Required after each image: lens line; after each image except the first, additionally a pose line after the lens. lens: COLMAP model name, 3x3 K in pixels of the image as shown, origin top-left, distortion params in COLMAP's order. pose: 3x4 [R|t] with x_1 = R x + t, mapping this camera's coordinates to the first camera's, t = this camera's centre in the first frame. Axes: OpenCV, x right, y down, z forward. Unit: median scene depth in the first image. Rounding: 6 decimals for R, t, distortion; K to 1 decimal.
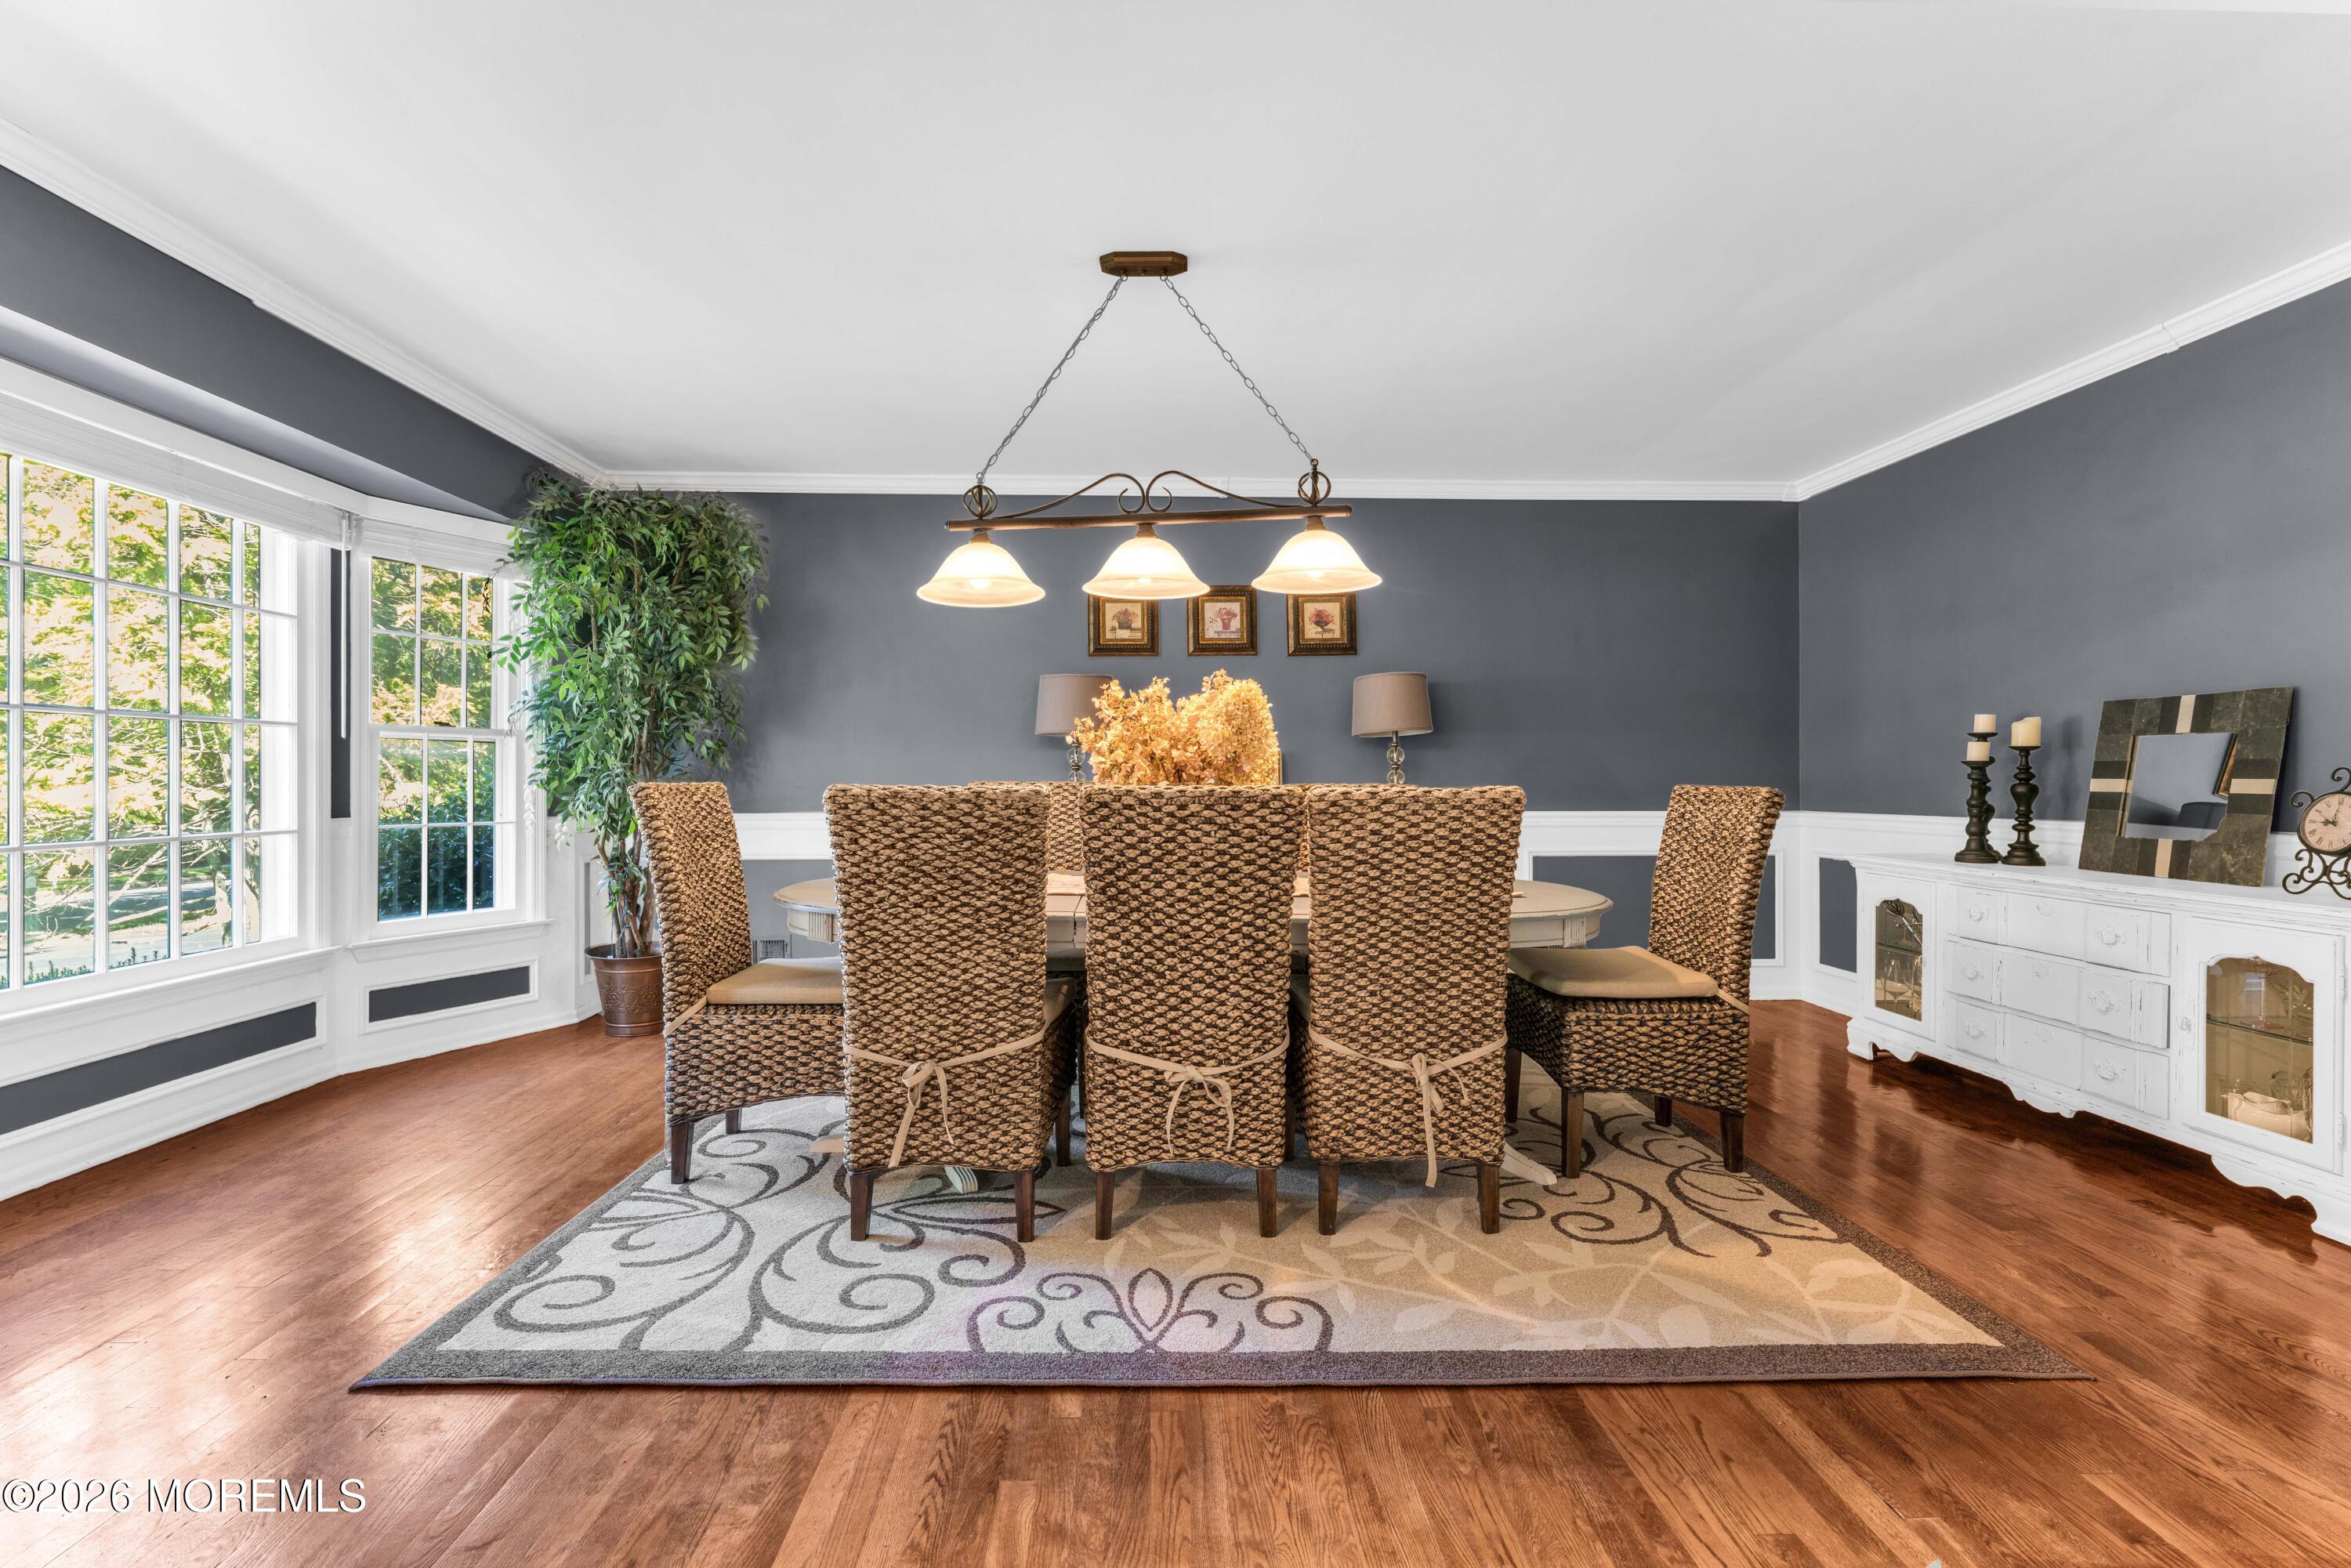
lens RADIAL K [[1065.7, 0, 1167.9], [0, 1065.7, 768.9], [0, 0, 1]] dist [-0.001314, -0.000245]
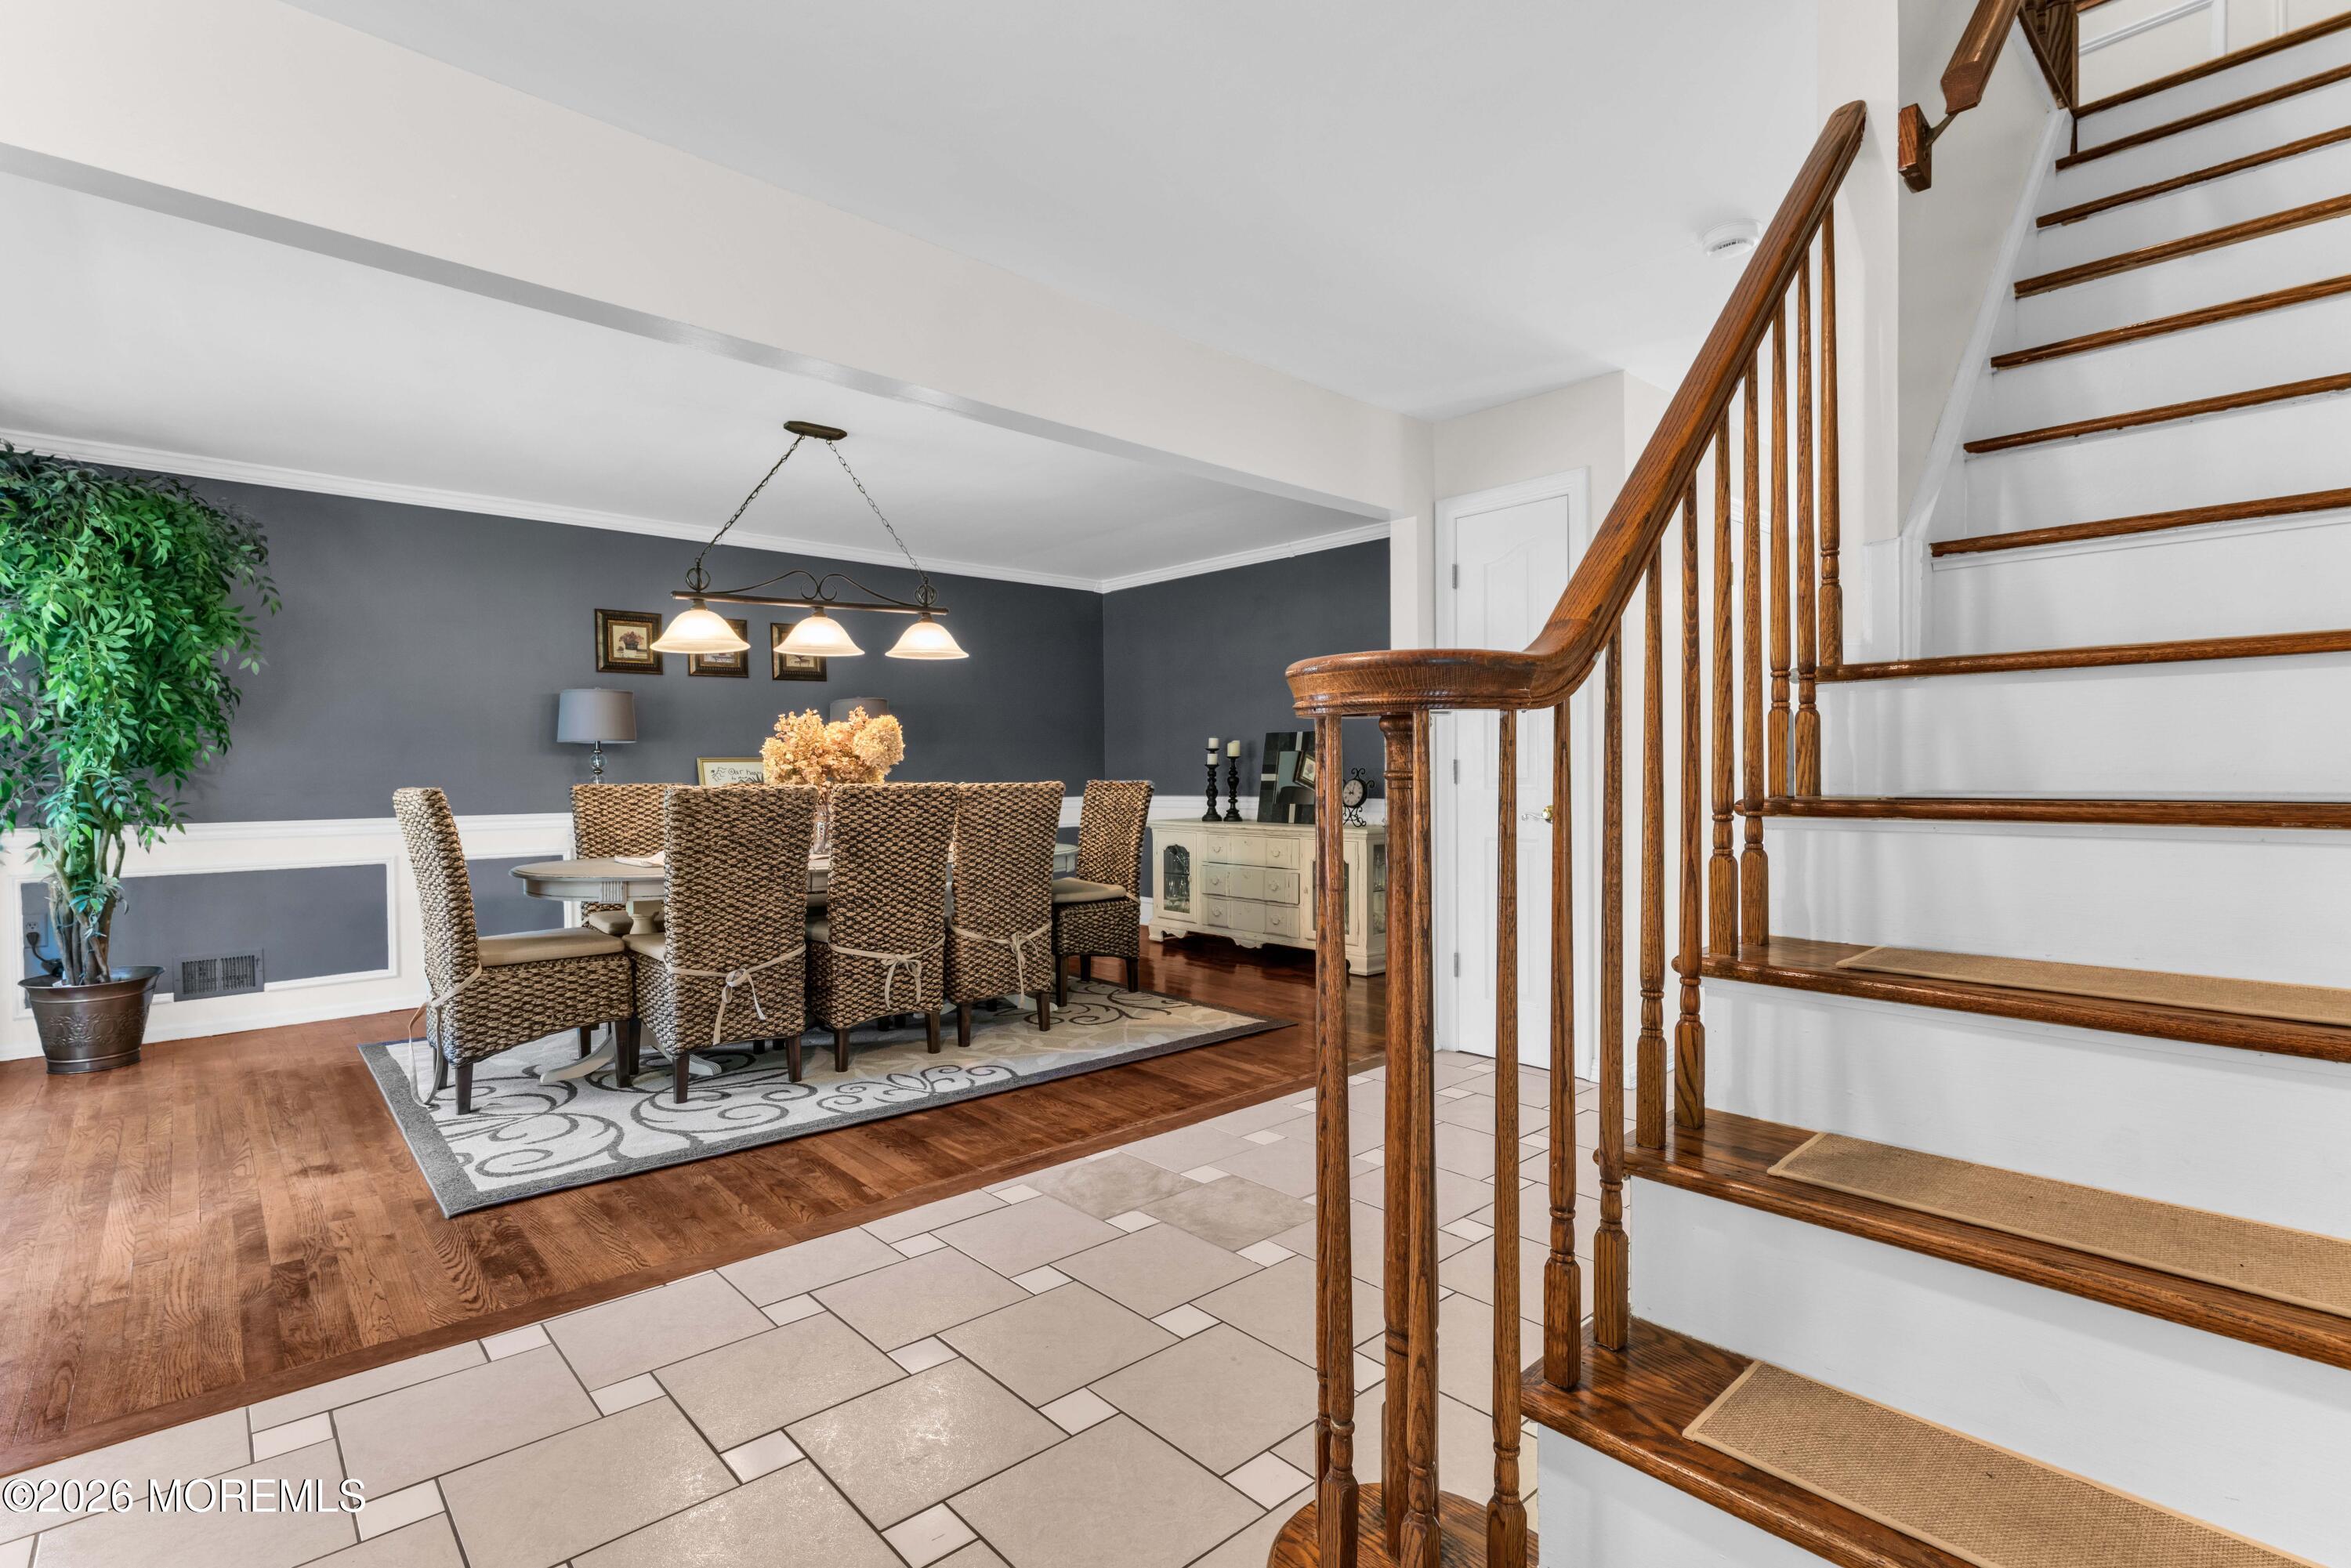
lens RADIAL K [[1096.1, 0, 1171.3], [0, 1096.1, 761.3], [0, 0, 1]] dist [-0.001629, -0.000430]
pose [[0.765092, -0.001278, 0.643920, -0.625634], [0.004742, 0.999982, -0.003650, -0.008713], [-0.643904, 0.005846, 0.765084, -0.475550]]
